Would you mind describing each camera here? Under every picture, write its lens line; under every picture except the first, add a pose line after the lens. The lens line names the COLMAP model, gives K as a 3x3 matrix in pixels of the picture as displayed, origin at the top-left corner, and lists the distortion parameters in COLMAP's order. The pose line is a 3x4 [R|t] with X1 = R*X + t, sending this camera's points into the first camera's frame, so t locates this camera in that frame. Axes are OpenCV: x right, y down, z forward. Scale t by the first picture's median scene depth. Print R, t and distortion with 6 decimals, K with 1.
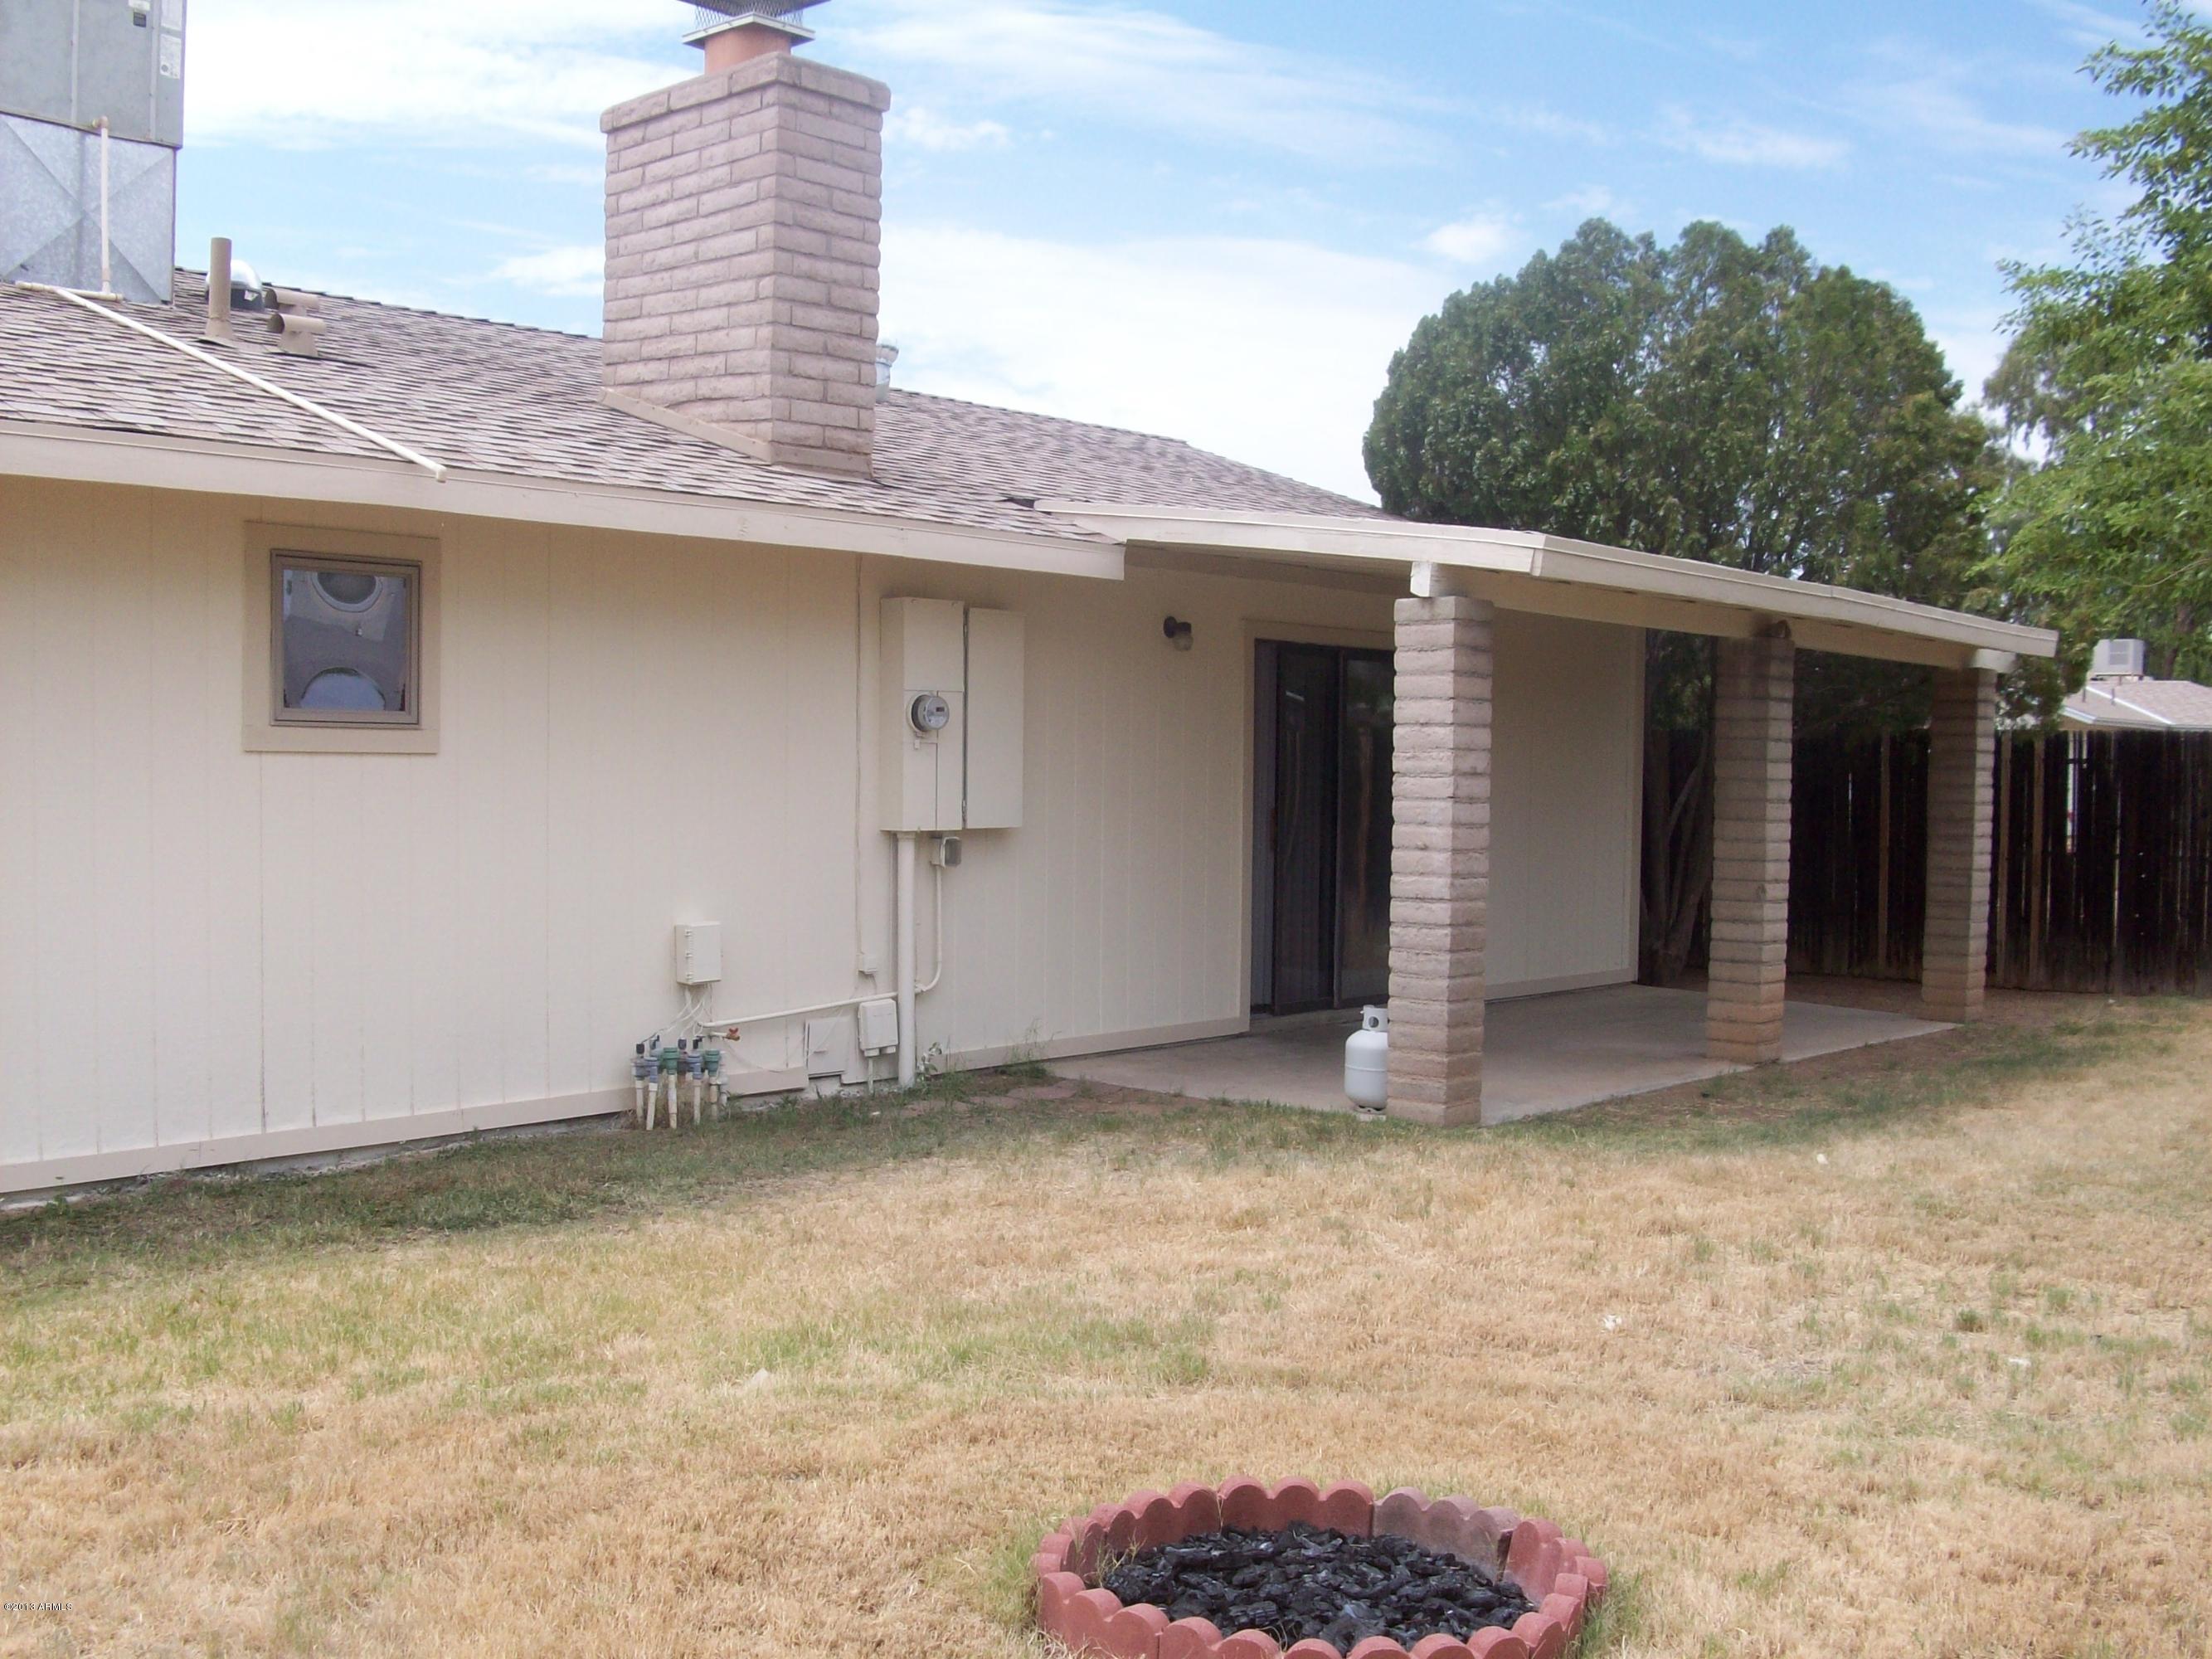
lens RADIAL K [[2283.5, 0, 1061.4], [0, 2283.5, 909.3], [0, 0, 1]] dist [-0.144597, 0.143459]
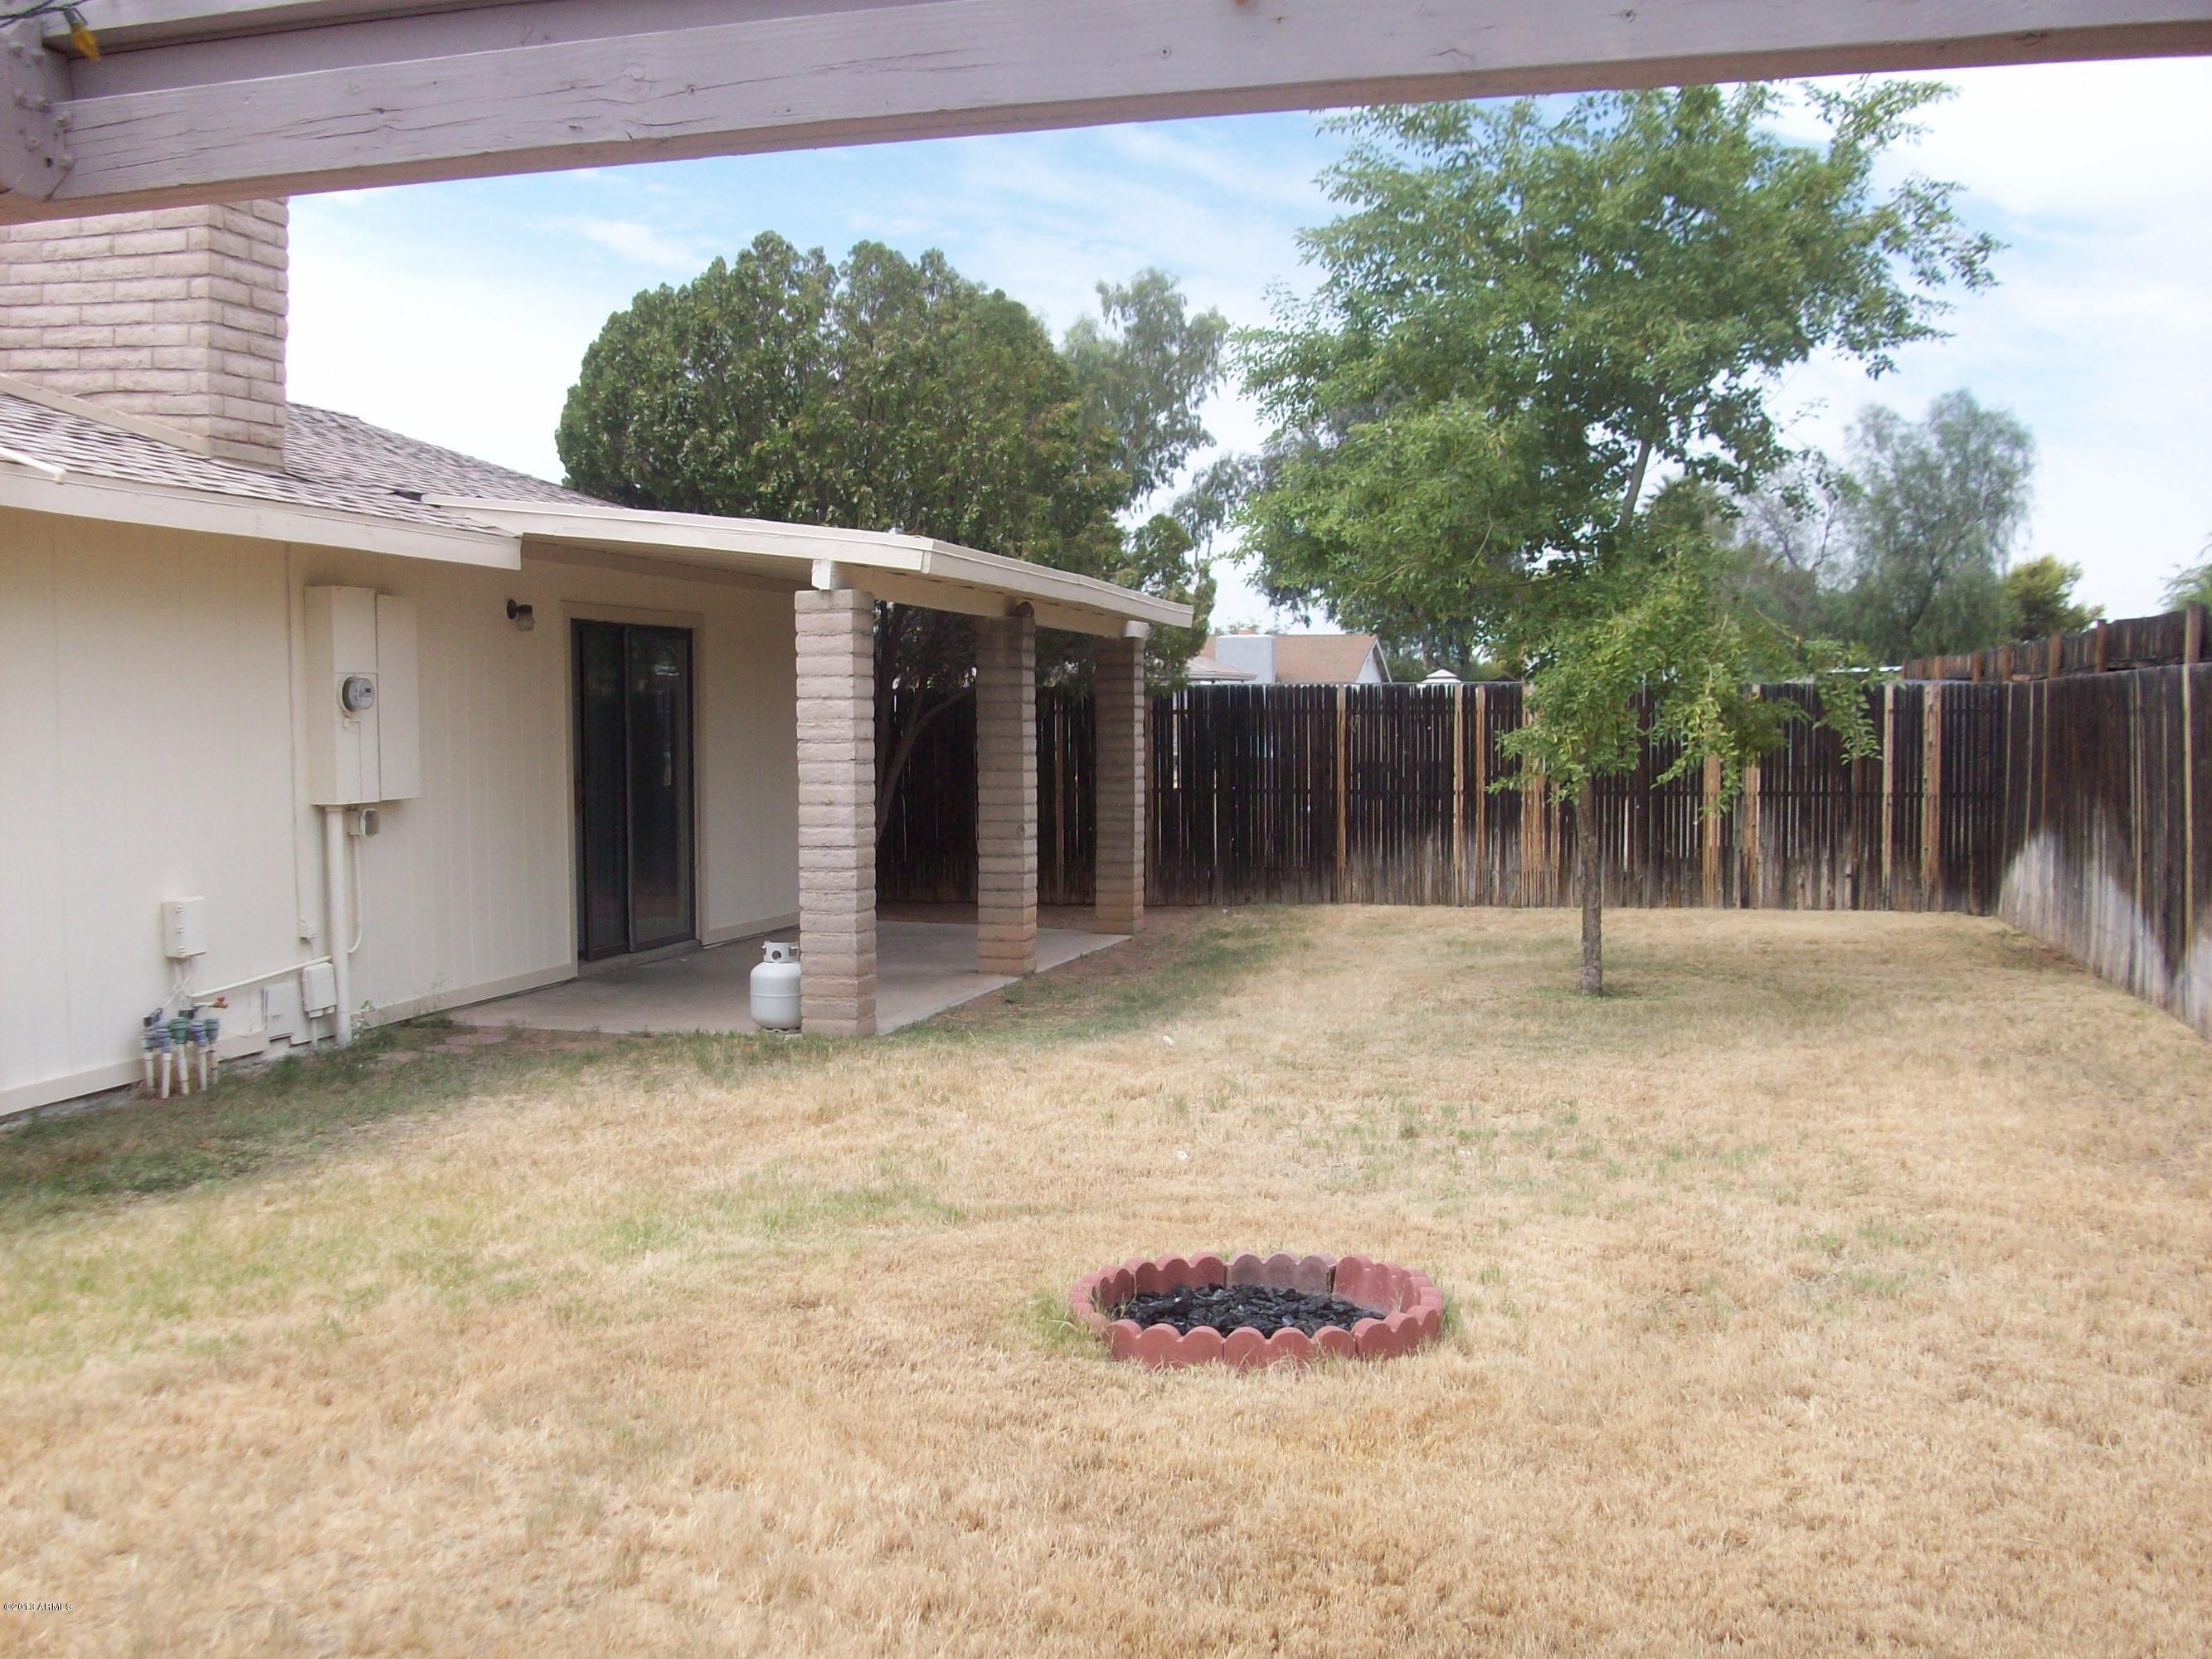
lens RADIAL K [[2283.5, 0, 1061.4], [0, 2283.5, 909.3], [0, 0, 1]] dist [-0.144597, 0.143459]
pose [[0.890611, -0.052999, 0.451667, -0.242282], [0.042988, 0.998550, 0.032405, -0.004850], [-0.452729, -0.009444, 0.891598, -0.094359]]
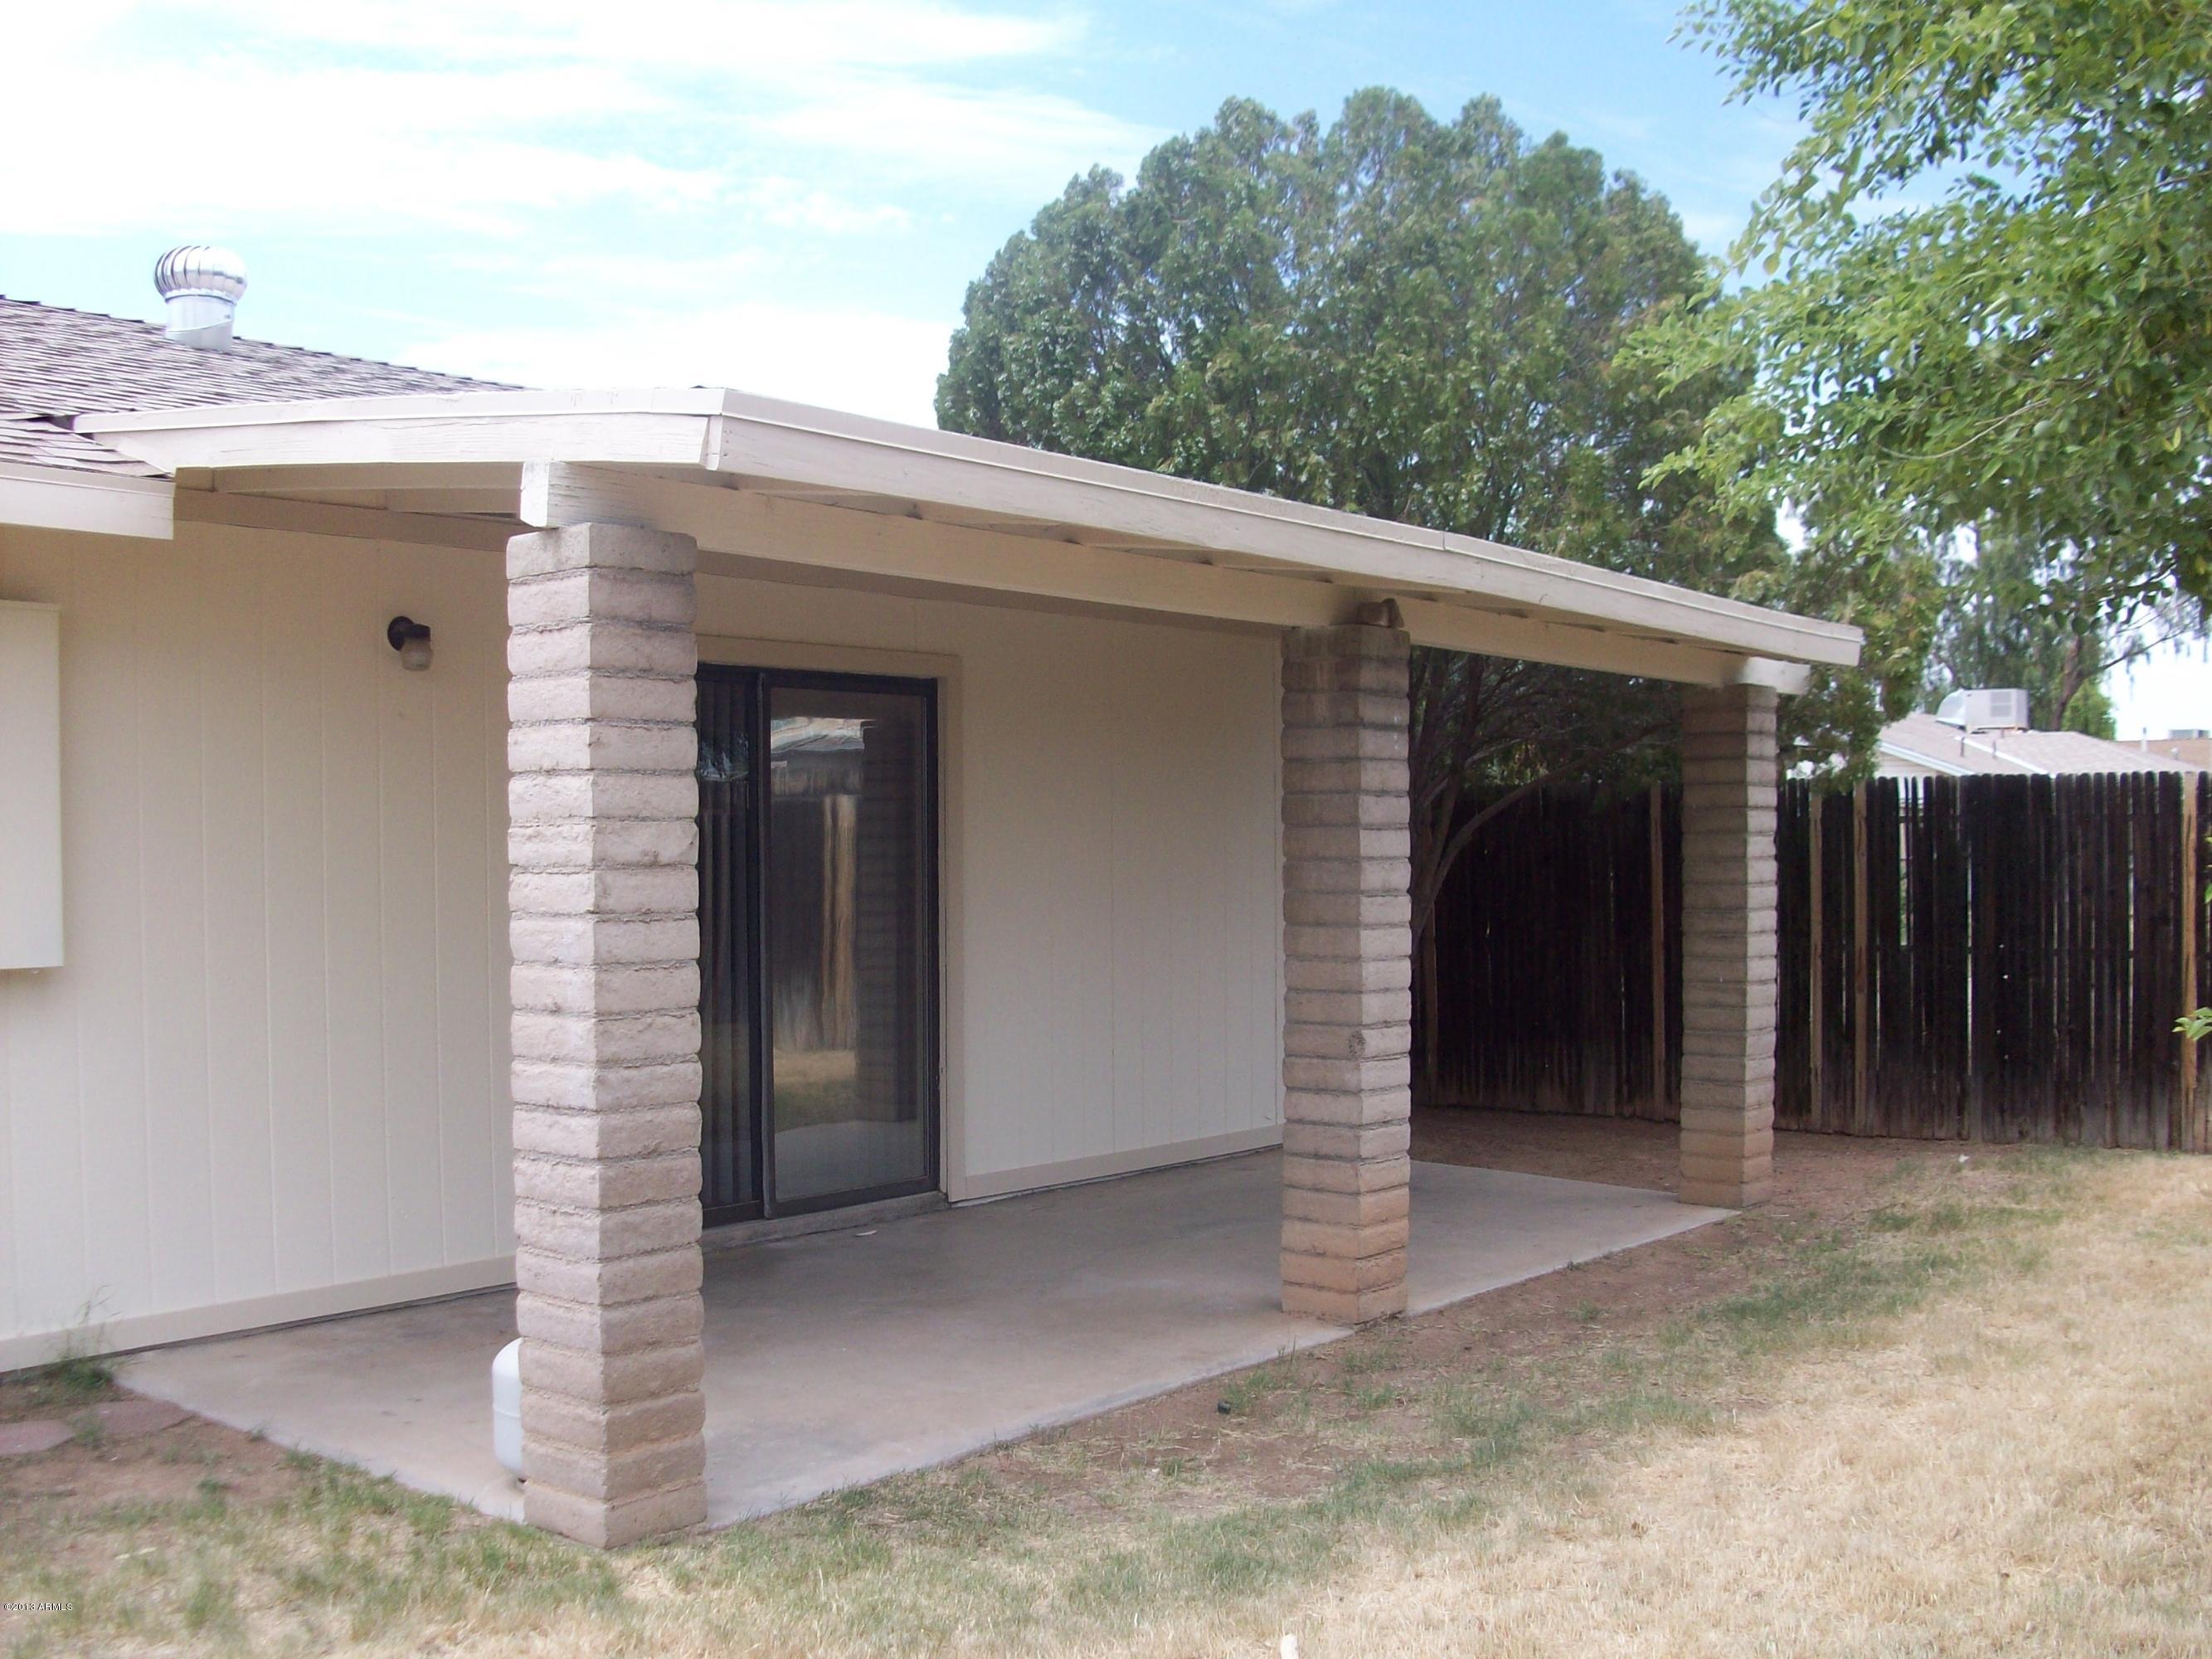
lens RADIAL K [[2300.5, 0, 1037.6], [0, 2300.5, 904.1], [0, 0, 1]] dist [-0.127704, 0.031355]
pose [[0.999322, -0.018130, 0.032054, 0.228382], [0.019296, 0.999149, -0.036459, -0.027005], [-0.031366, 0.037053, 0.998821, 0.427371]]
